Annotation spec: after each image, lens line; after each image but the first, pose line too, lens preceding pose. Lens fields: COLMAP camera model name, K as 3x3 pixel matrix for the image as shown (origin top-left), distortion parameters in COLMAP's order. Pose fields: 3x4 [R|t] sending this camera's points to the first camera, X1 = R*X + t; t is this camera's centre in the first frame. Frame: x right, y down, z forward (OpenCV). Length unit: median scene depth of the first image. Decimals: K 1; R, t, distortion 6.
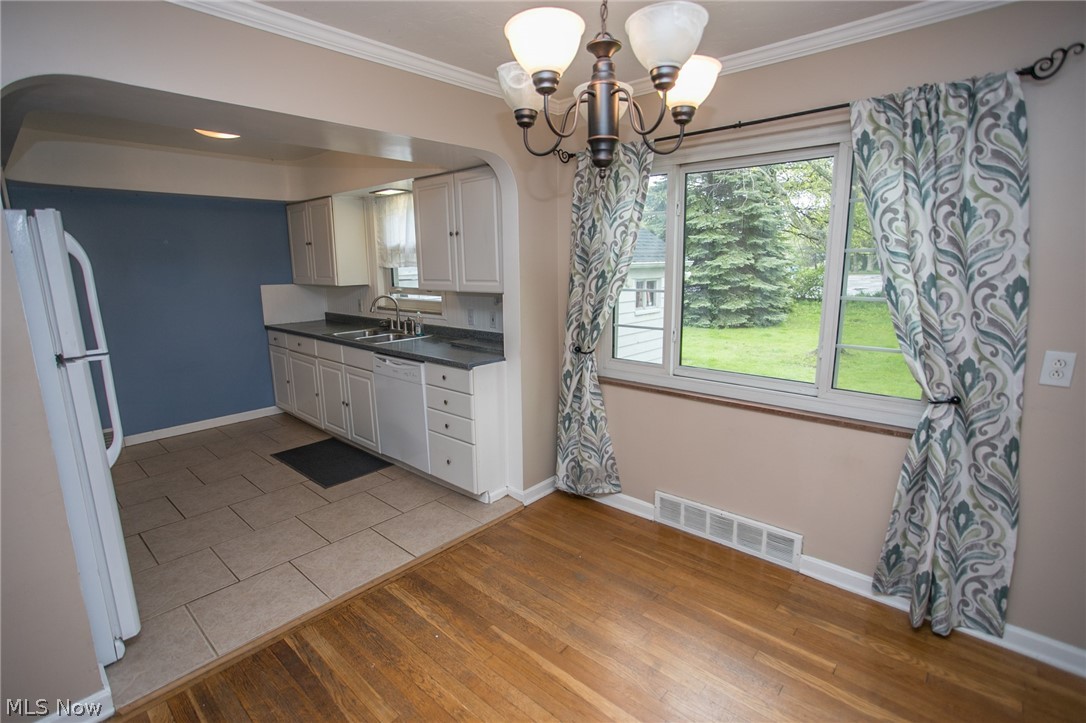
lens RADIAL K [[517.6, 0, 543.8], [0, 517.6, 364.7], [0, 0, 1]] dist [-0.052143, 0.022432]
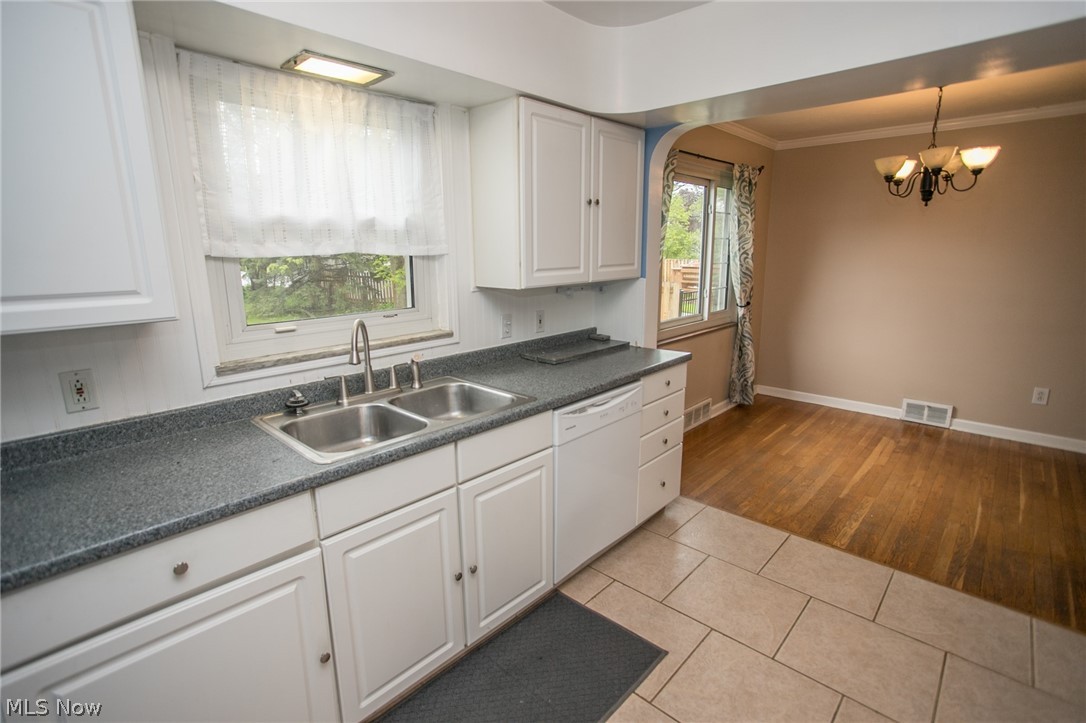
lens RADIAL K [[521.8, 0, 539.0], [0, 521.8, 362.0], [0, 0, 1]] dist [-0.056839, 0.032626]
pose [[0.018532, -0.204860, 0.978616, -1.234041], [0.207838, 0.958192, 0.196649, -0.262642], [-0.977988, 0.199749, 0.060335, 1.423606]]
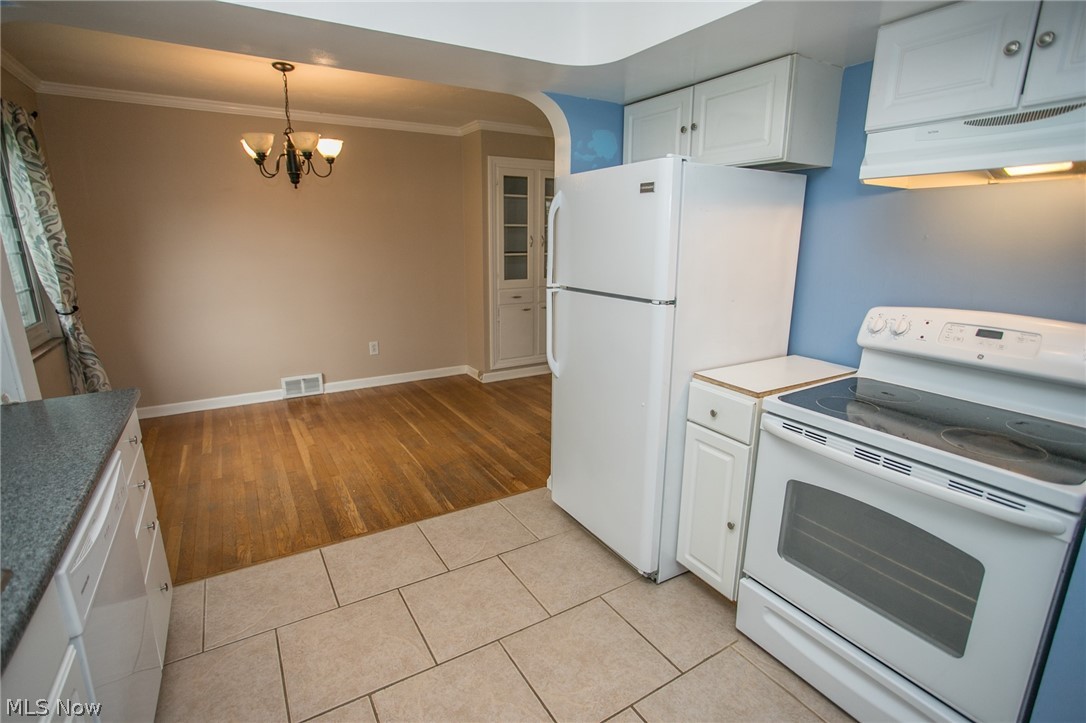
lens RADIAL K [[521.8, 0, 539.0], [0, 521.8, 362.0], [0, 0, 1]] dist [-0.056839, 0.032626]
pose [[-0.956763, -0.063979, 0.283745, -0.898929], [0.064173, 0.905041, 0.420456, -0.294607], [-0.283701, 0.420485, -0.861804, 1.611625]]
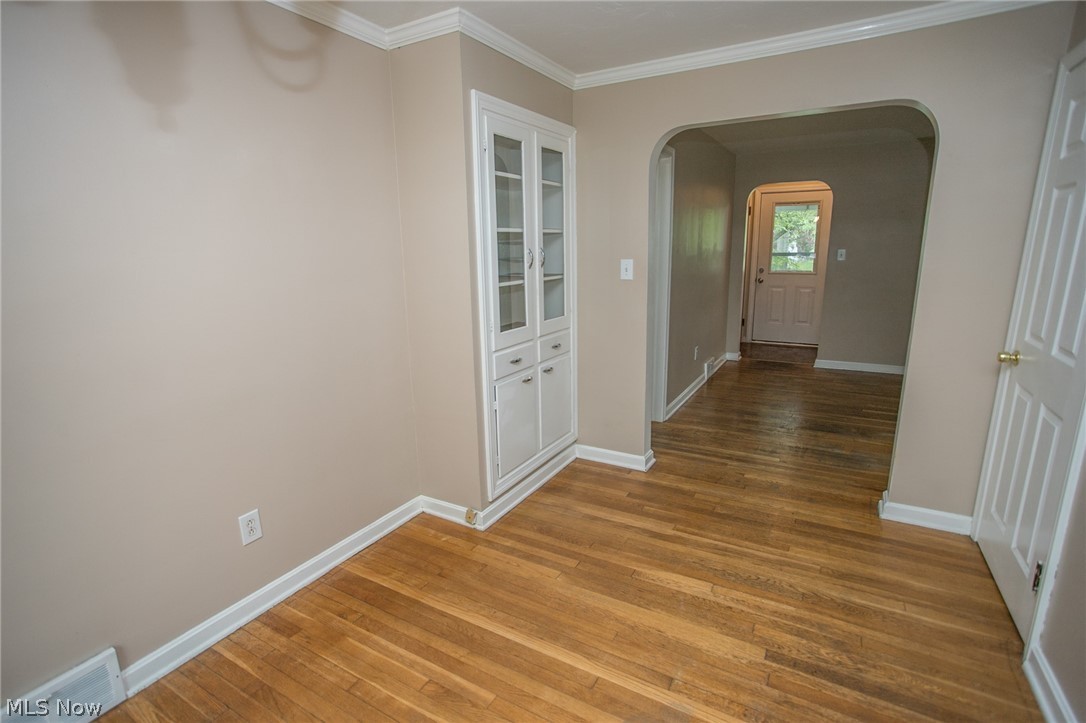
lens RADIAL K [[521.8, 0, 539.0], [0, 521.8, 362.0], [0, 0, 1]] dist [-0.056839, 0.032626]
pose [[-0.977895, 0.075978, -0.194804, -0.046834], [-0.010886, 0.911885, 0.410302, -0.129425], [0.208813, 0.403353, -0.890901, 0.782101]]
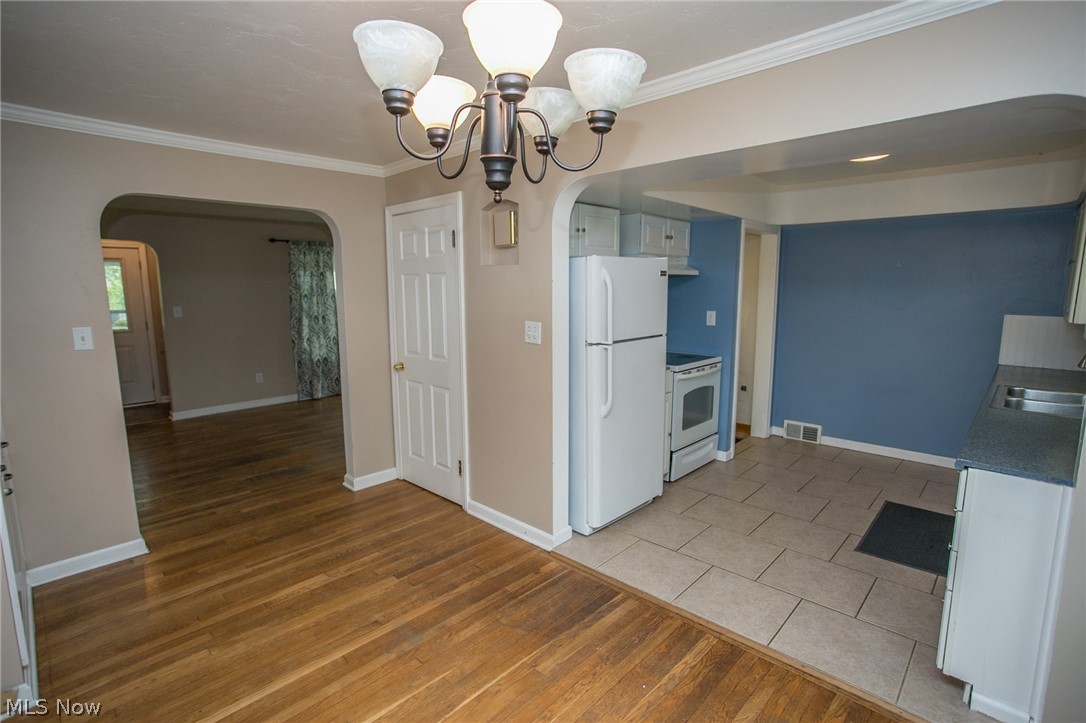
lens RADIAL K [[521.8, 0, 539.0], [0, 521.8, 362.0], [0, 0, 1]] dist [-0.056839, 0.032626]
pose [[-0.033150, 0.155305, -0.987310, 0.528548], [-0.194414, 0.967982, 0.158792, -0.131401], [0.980359, 0.197211, -0.001895, 0.579674]]
